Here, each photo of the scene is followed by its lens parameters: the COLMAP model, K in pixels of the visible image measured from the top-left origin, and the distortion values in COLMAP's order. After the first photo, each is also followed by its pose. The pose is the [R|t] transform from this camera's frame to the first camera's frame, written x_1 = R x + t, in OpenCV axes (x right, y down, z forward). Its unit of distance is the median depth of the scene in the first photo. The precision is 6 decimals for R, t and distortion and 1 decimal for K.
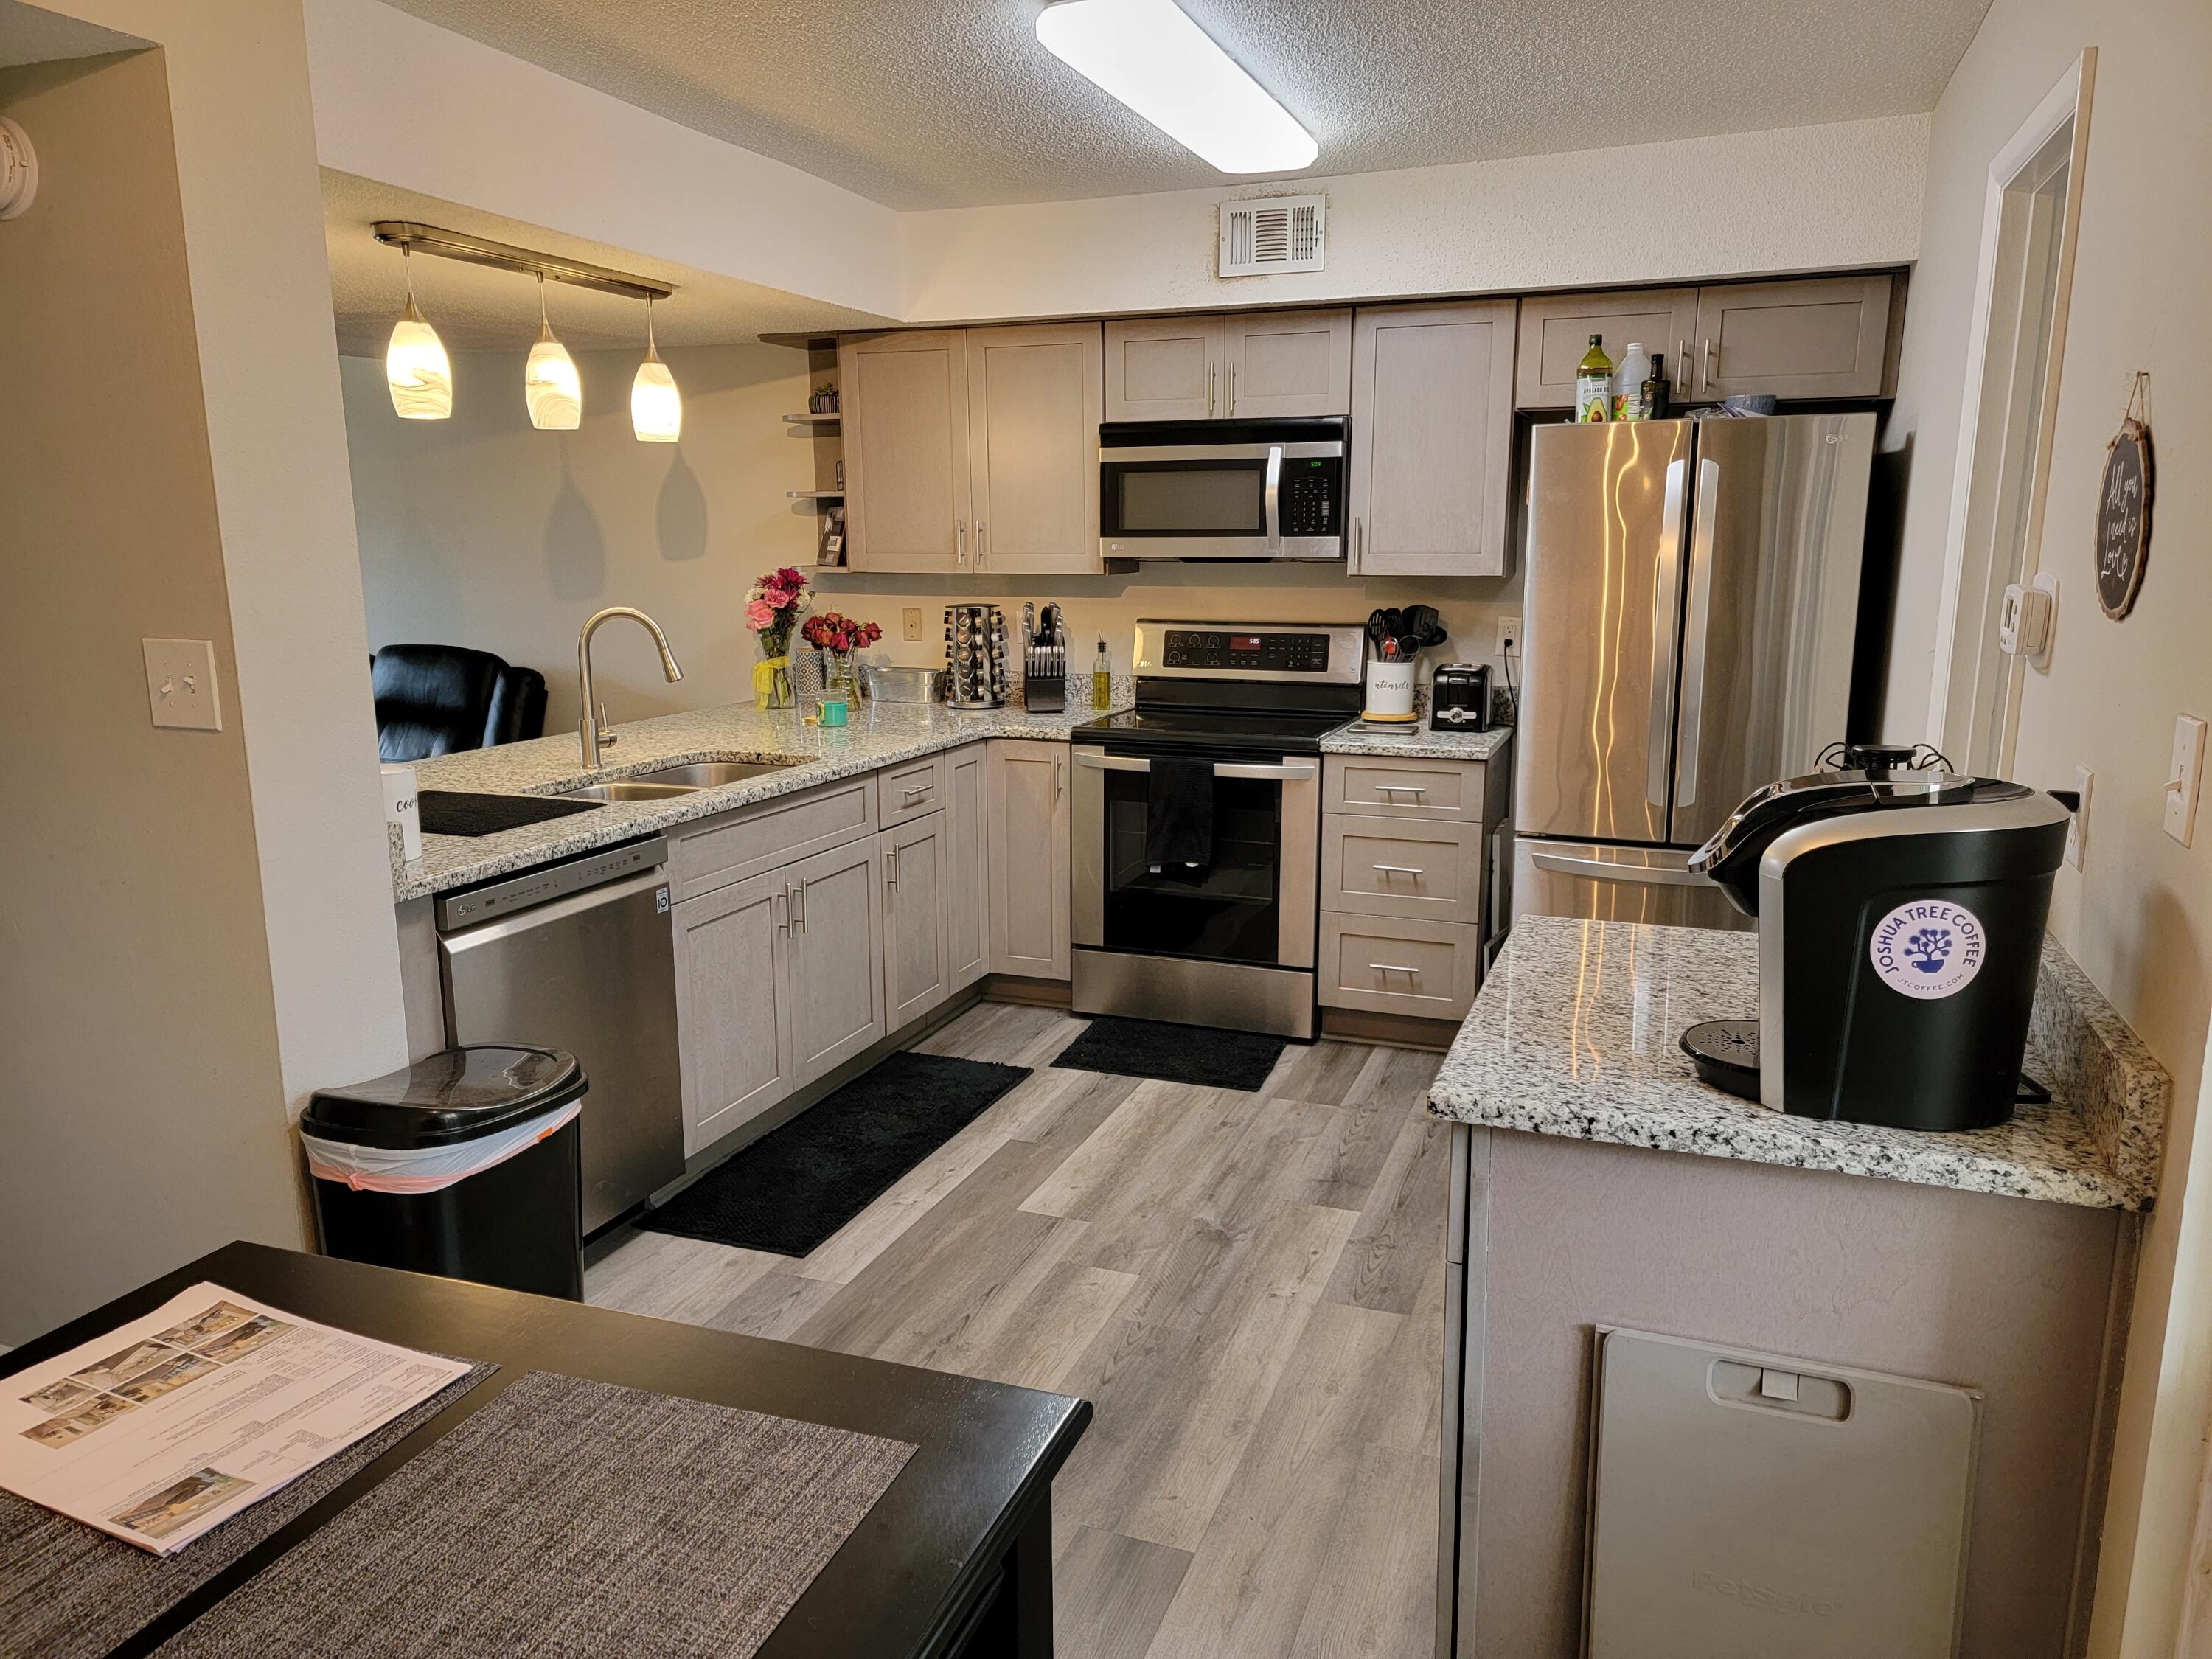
lens RADIAL K [[1520.5, 0, 1106.0], [0, 1520.5, 829.5], [0, 0, 1]] dist [-0.001400, -0.001623]
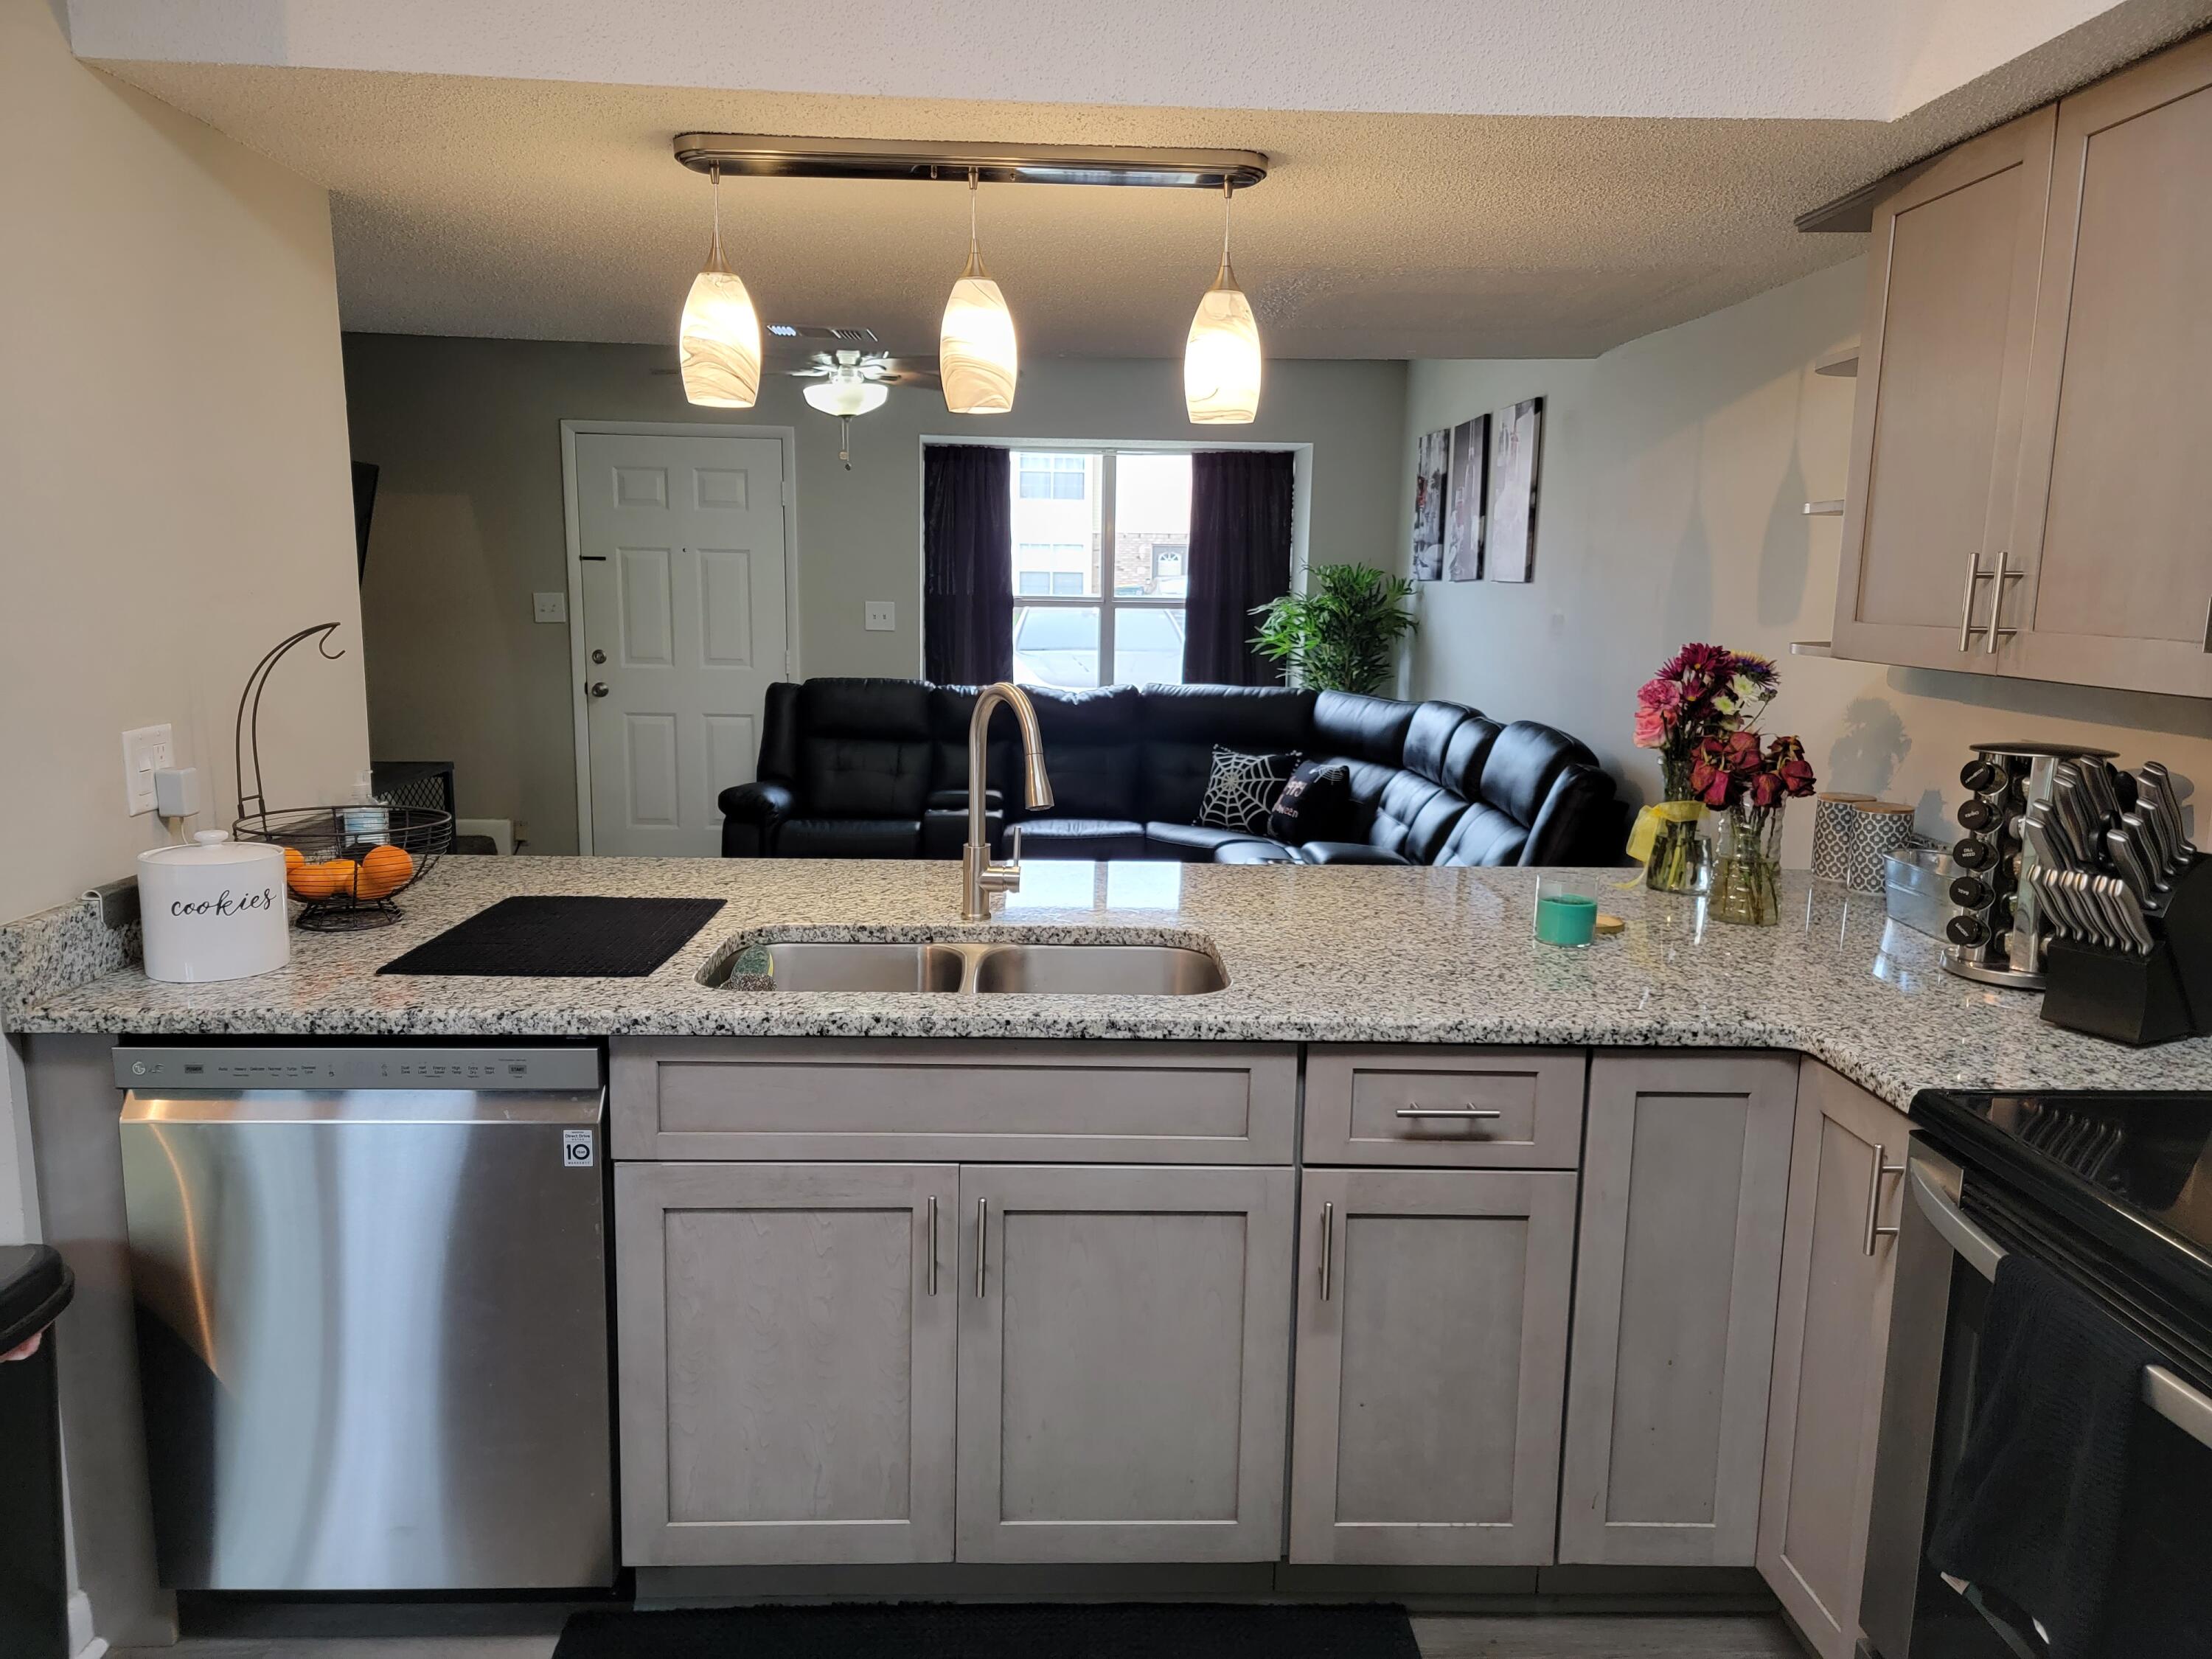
lens RADIAL K [[1538.6, 0, 1106.0], [0, 1538.6, 829.5], [0, 0, 1]] dist [0.076303, -0.000658]
pose [[0.394243, 0.163168, -0.904405, 0.297652], [-0.198487, 0.976003, 0.089562, -0.154380], [0.897316, 0.144203, 0.417169, 0.783219]]
